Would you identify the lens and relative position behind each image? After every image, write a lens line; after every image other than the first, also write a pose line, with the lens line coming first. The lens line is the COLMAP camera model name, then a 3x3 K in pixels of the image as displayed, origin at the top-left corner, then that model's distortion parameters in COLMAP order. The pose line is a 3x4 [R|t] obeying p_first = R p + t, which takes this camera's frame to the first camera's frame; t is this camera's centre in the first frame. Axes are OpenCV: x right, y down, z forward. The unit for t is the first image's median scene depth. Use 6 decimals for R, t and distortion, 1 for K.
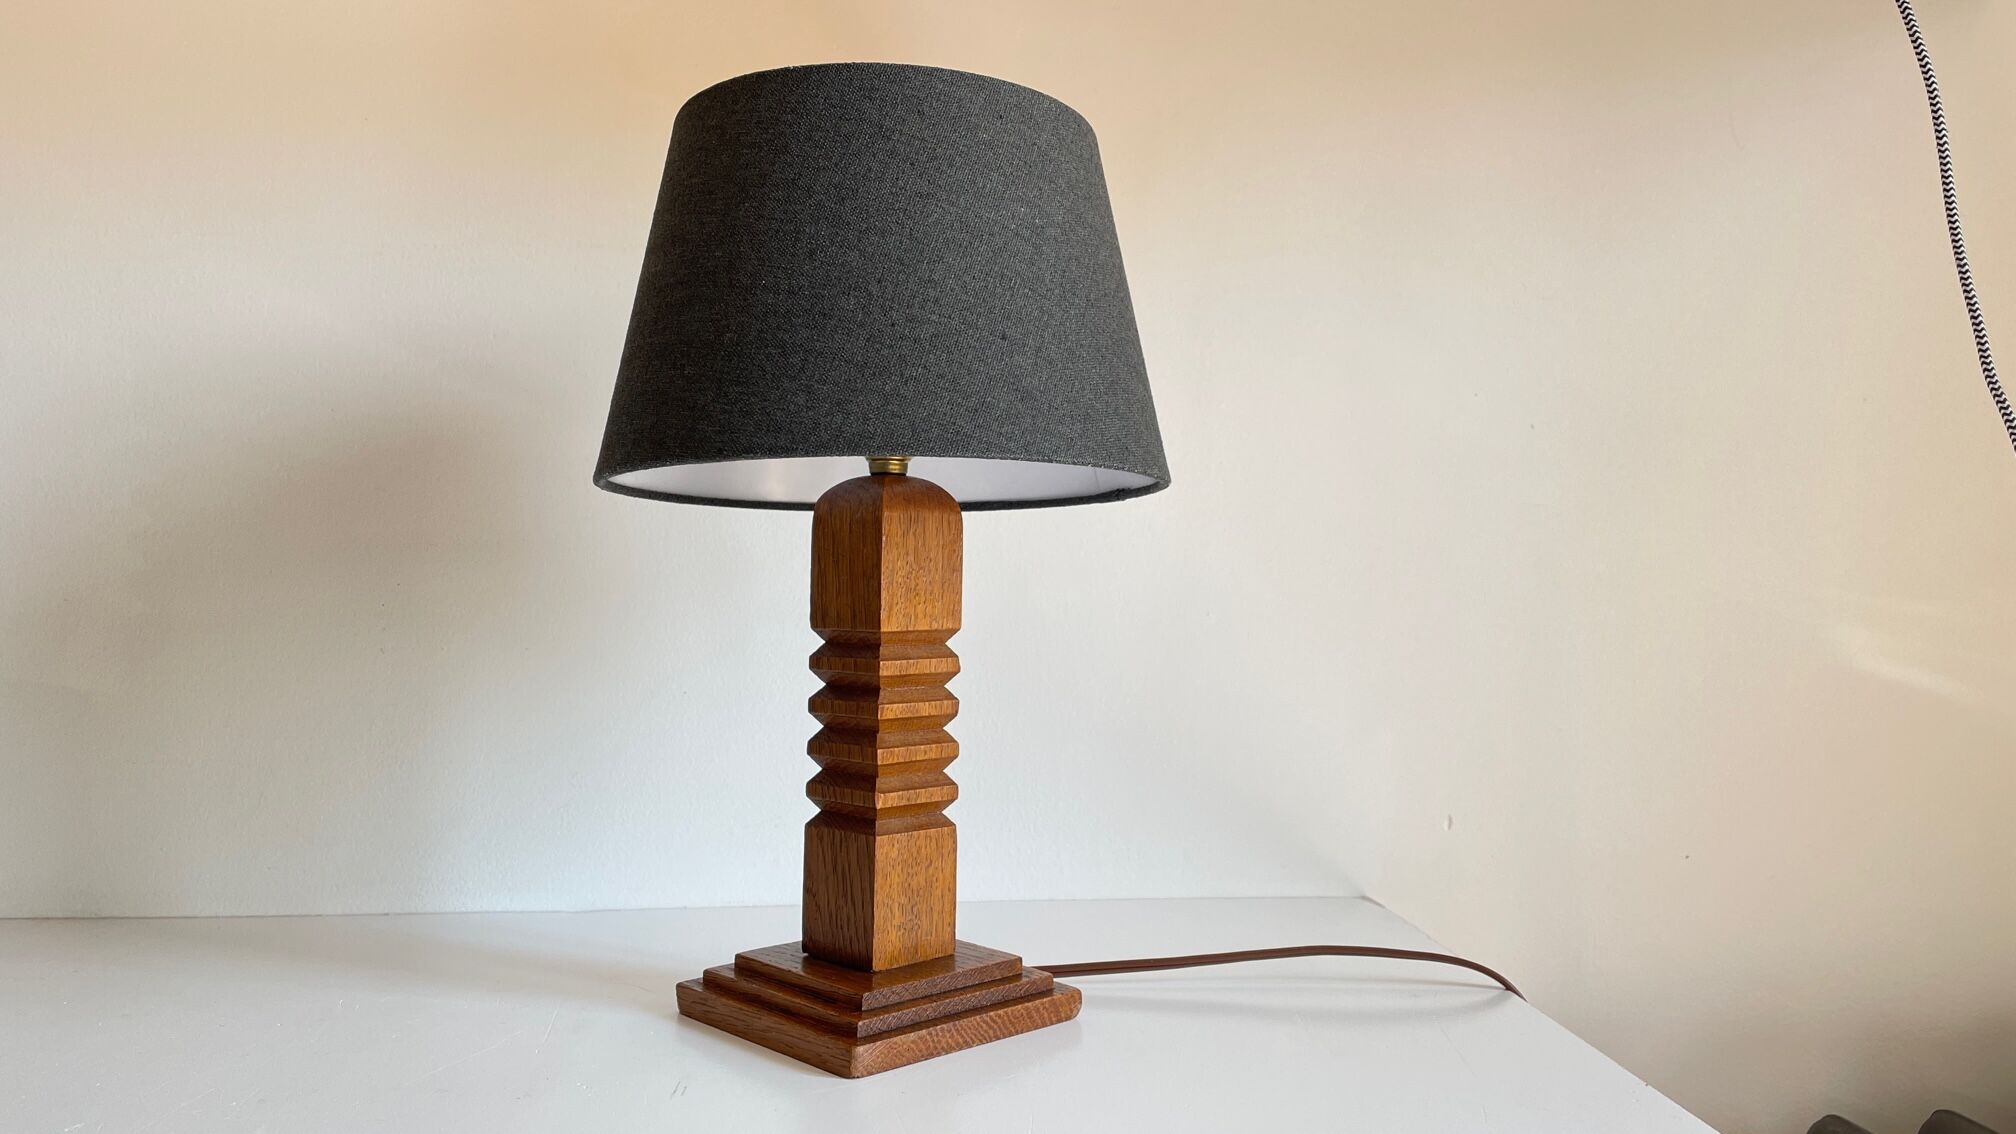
lens RADIAL K [[1432.3, 0, 1029.7], [0, 1432.3, 547.9], [0, 0, 1]] dist [0.095909, -0.141262]
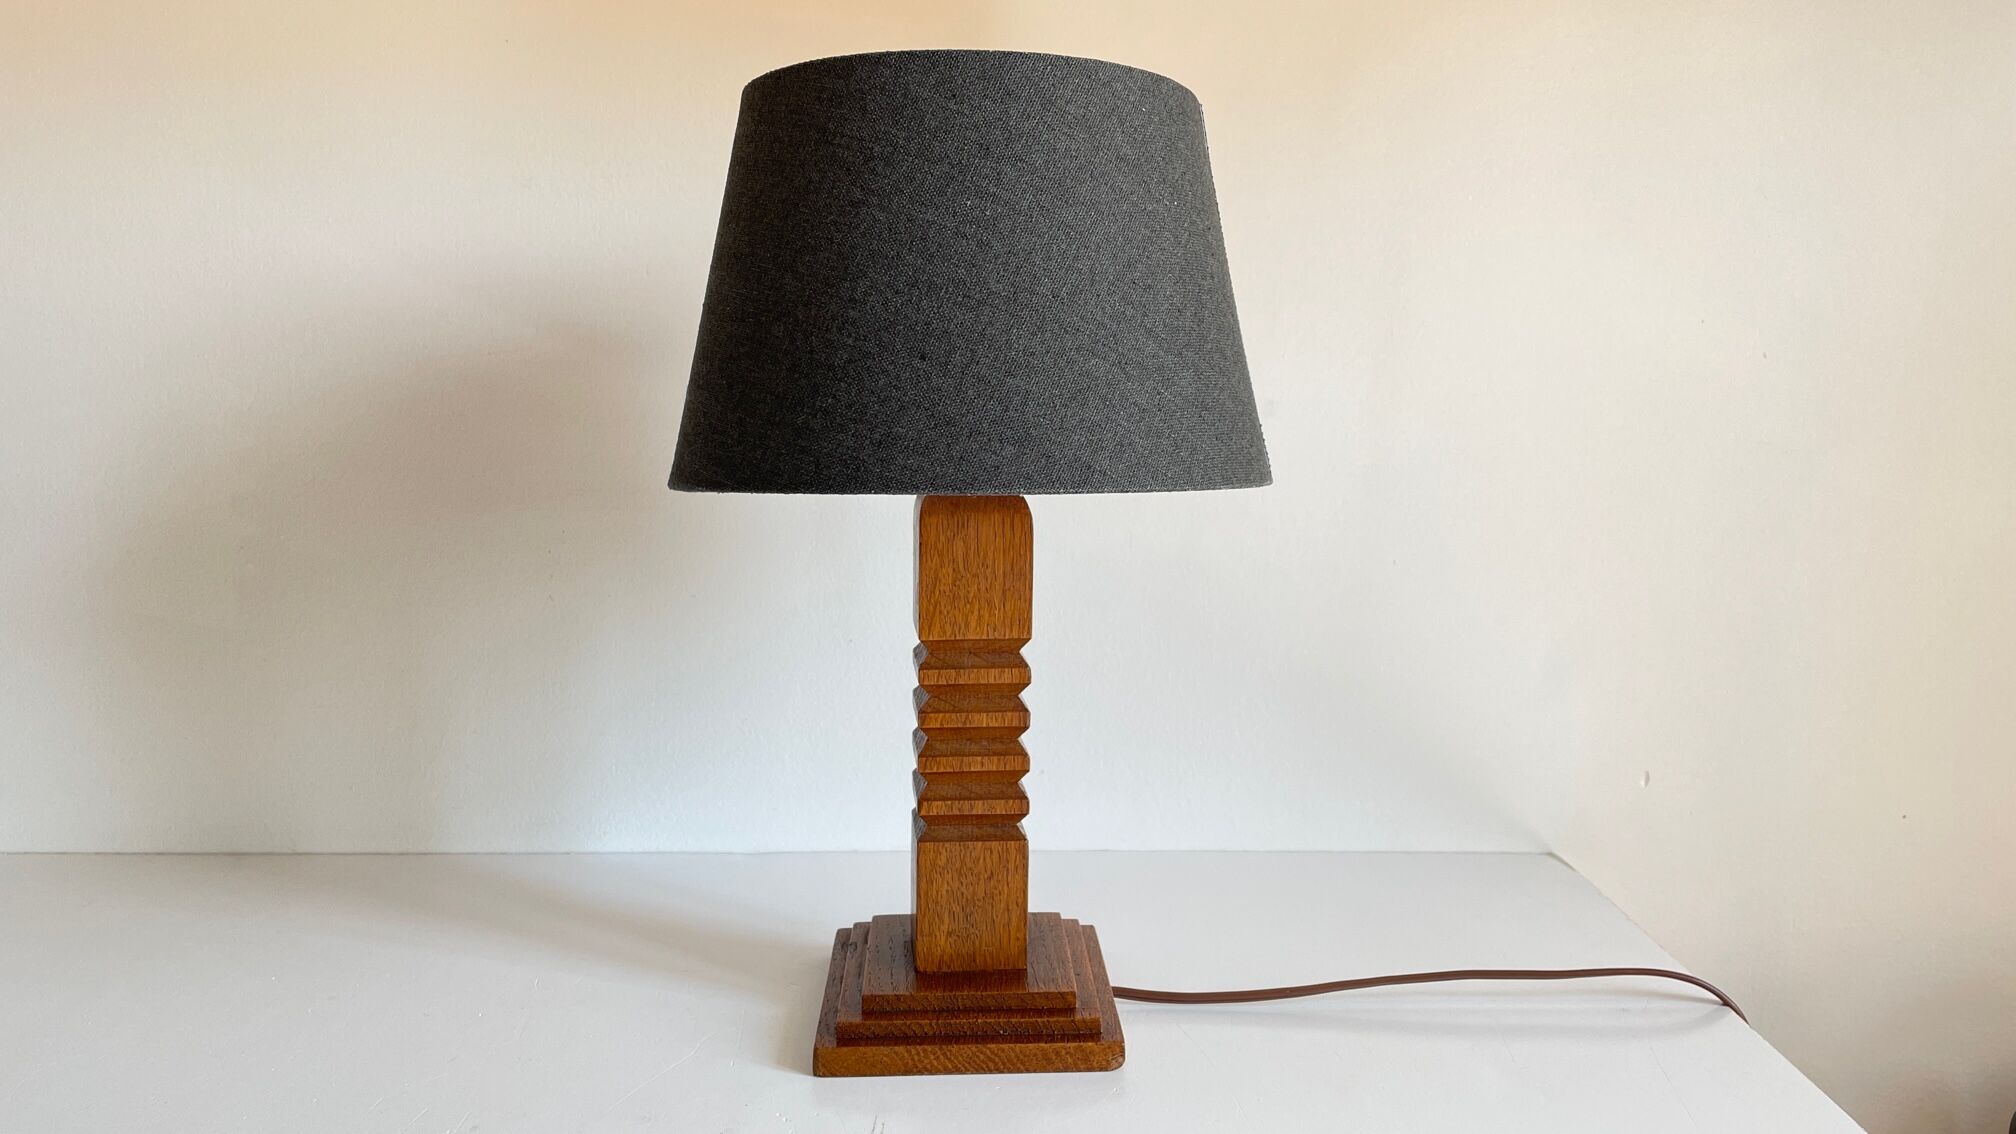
lens RADIAL K [[1483.4, 0, 1014.9], [0, 1483.4, 546.9], [0, 0, 1]] dist [0.114630, -0.159904]
pose [[0.763115, 0.075978, -0.641781, 0.574779], [0.022647, 0.989311, 0.144050, -0.145470], [0.645866, -0.124461, 0.753237, 0.280875]]
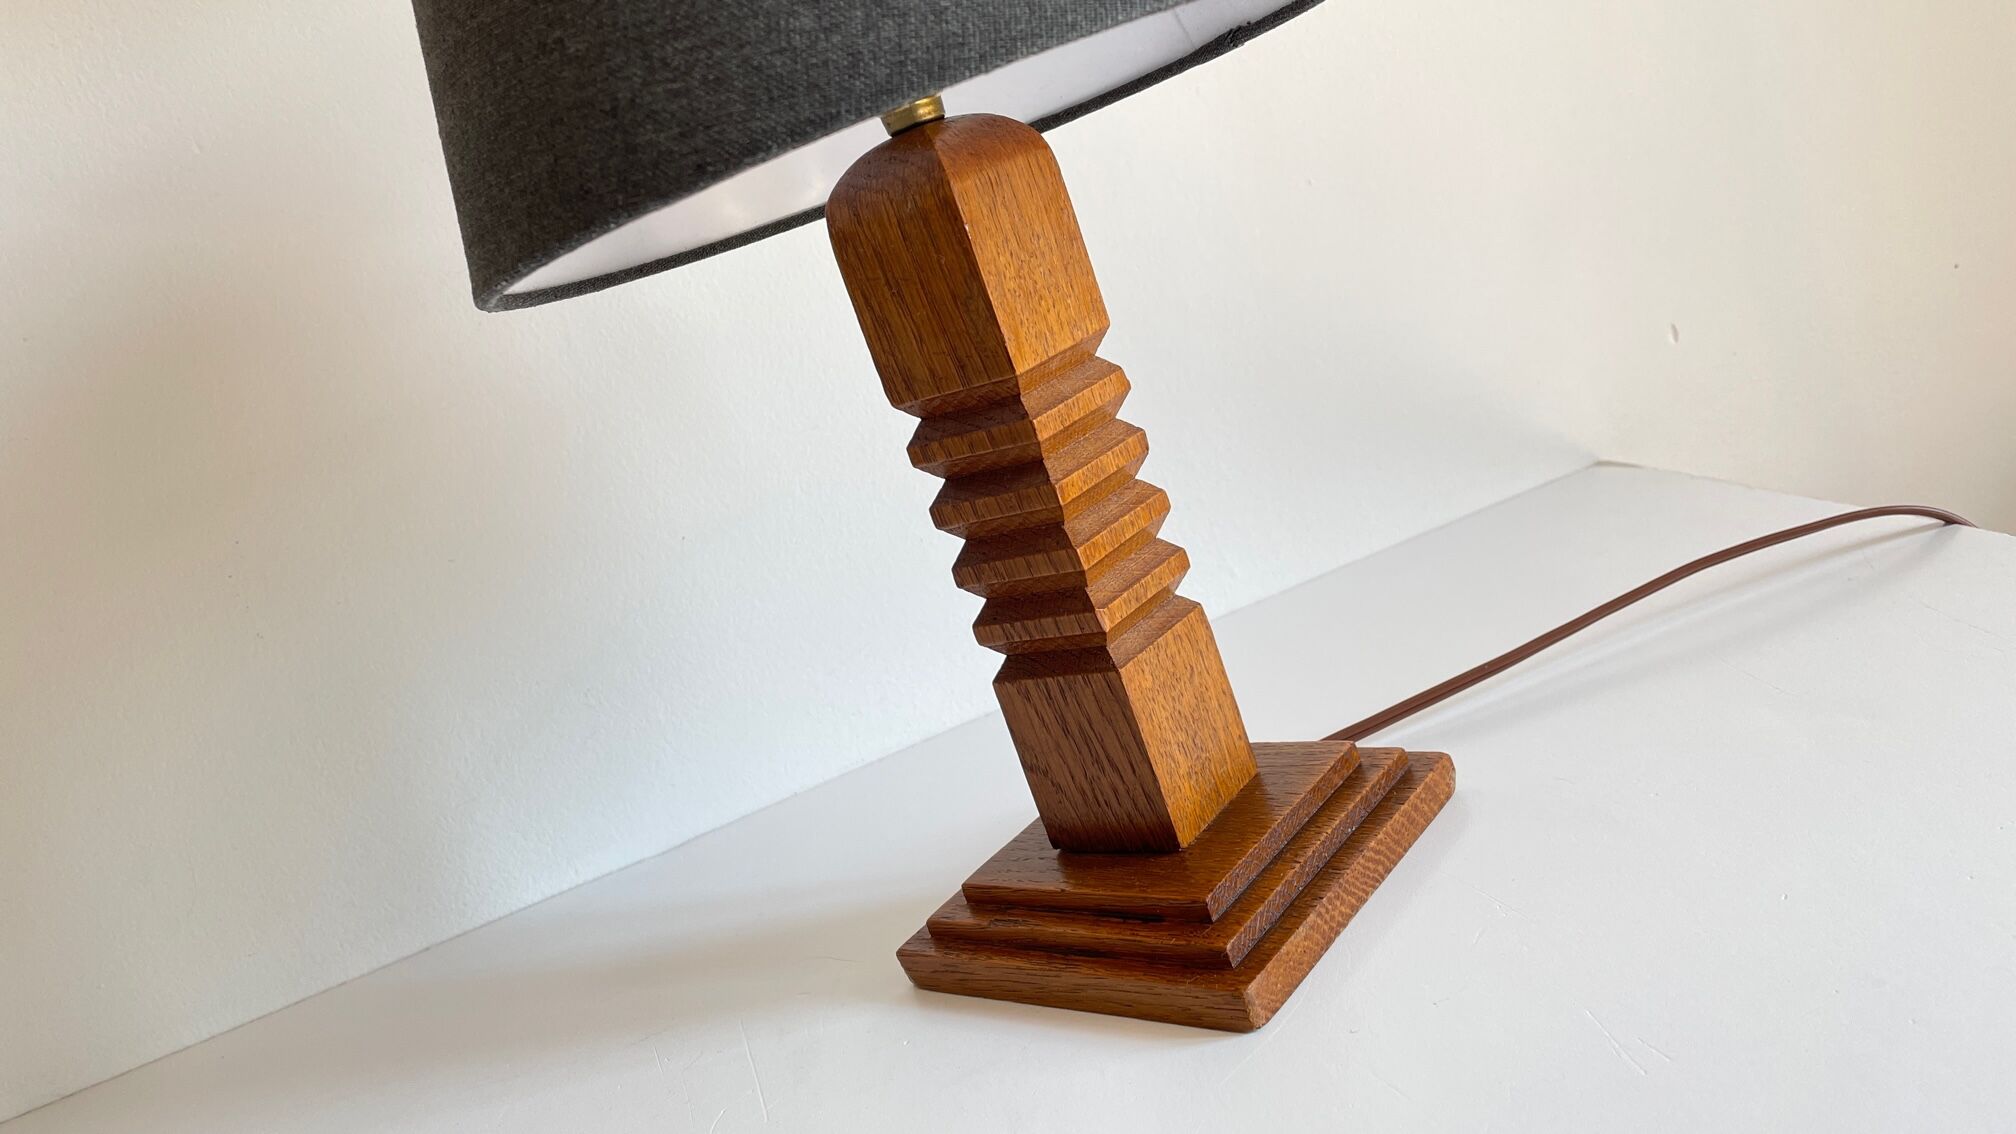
lens RADIAL K [[1483.4, 0, 1014.9], [0, 1483.4, 546.9], [0, 0, 1]] dist [0.114630, -0.159904]
pose [[0.934235, -0.355692, 0.026233, -0.144292], [0.339124, 0.908678, 0.243515, -0.030337], [-0.110454, -0.218603, 0.969542, 0.350585]]
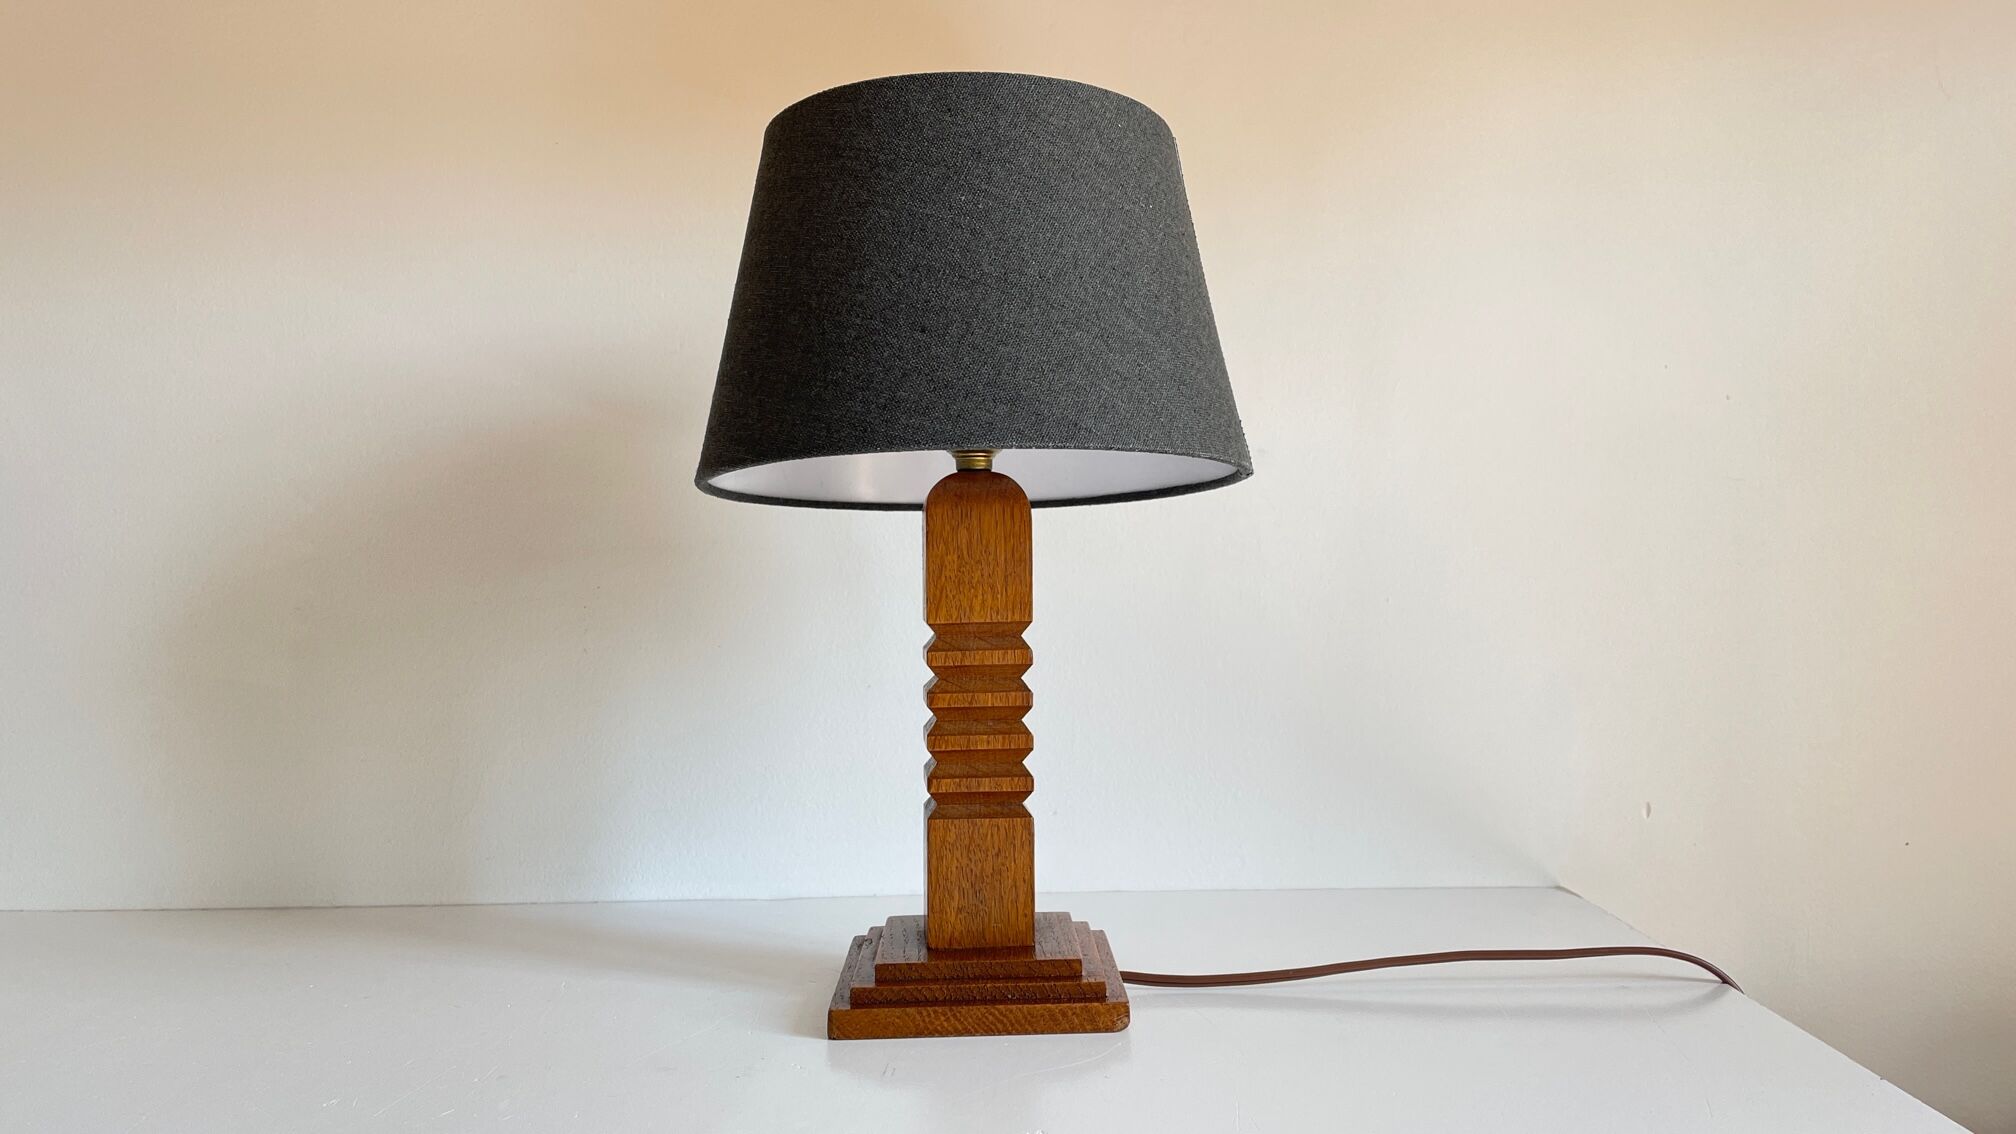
lens RADIAL K [[1483.4, 0, 1014.9], [0, 1483.4, 546.9], [0, 0, 1]] dist [0.114630, -0.159904]
pose [[0.749245, -0.027109, -0.661738, 0.642648], [0.043362, 0.999026, 0.008169, -0.003714], [0.660872, -0.034815, 0.749691, 0.228990]]
